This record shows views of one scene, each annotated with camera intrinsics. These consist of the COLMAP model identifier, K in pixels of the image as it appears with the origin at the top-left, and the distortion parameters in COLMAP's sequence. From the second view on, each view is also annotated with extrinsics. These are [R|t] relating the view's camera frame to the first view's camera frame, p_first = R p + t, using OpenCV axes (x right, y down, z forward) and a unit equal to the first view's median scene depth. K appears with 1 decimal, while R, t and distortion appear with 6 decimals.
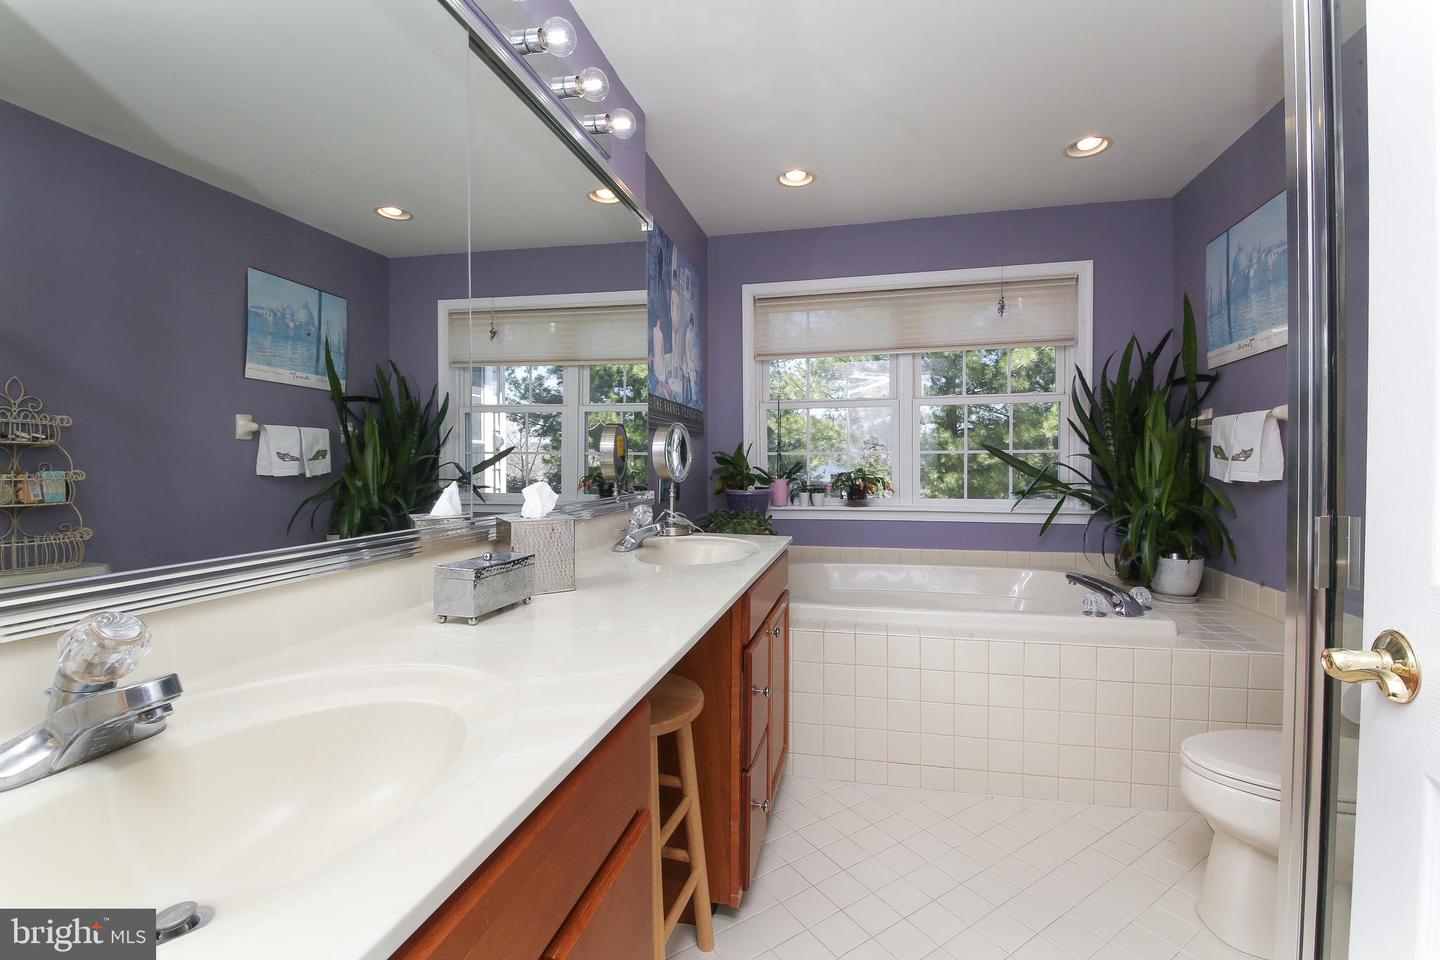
lens RADIAL K [[600.8, 0, 732.3], [0, 600.8, 474.6], [0, 0, 1]] dist [-0.012940, -0.003053]
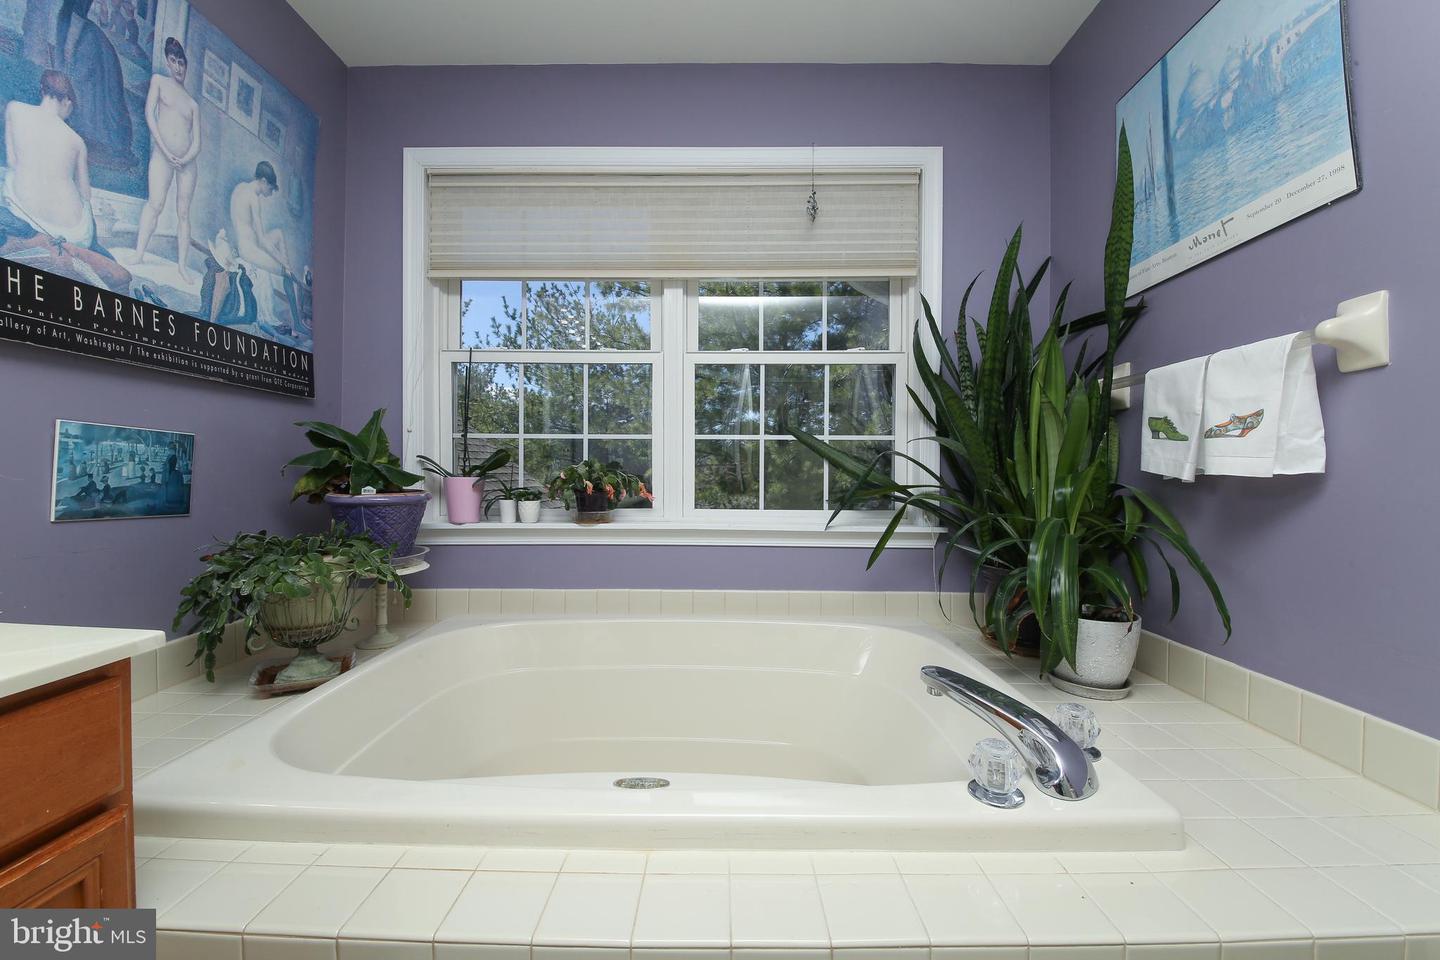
lens RADIAL K [[587.8, 0, 713.8], [0, 587.8, 483.9], [0, 0, 1]] dist [-0.036645, -0.003173]
pose [[0.971969, 0.008263, 0.234965, 0.217049], [-0.008059, 0.999966, -0.001831, 0.015680], [-0.234972, -0.000114, 0.972002, 0.449318]]
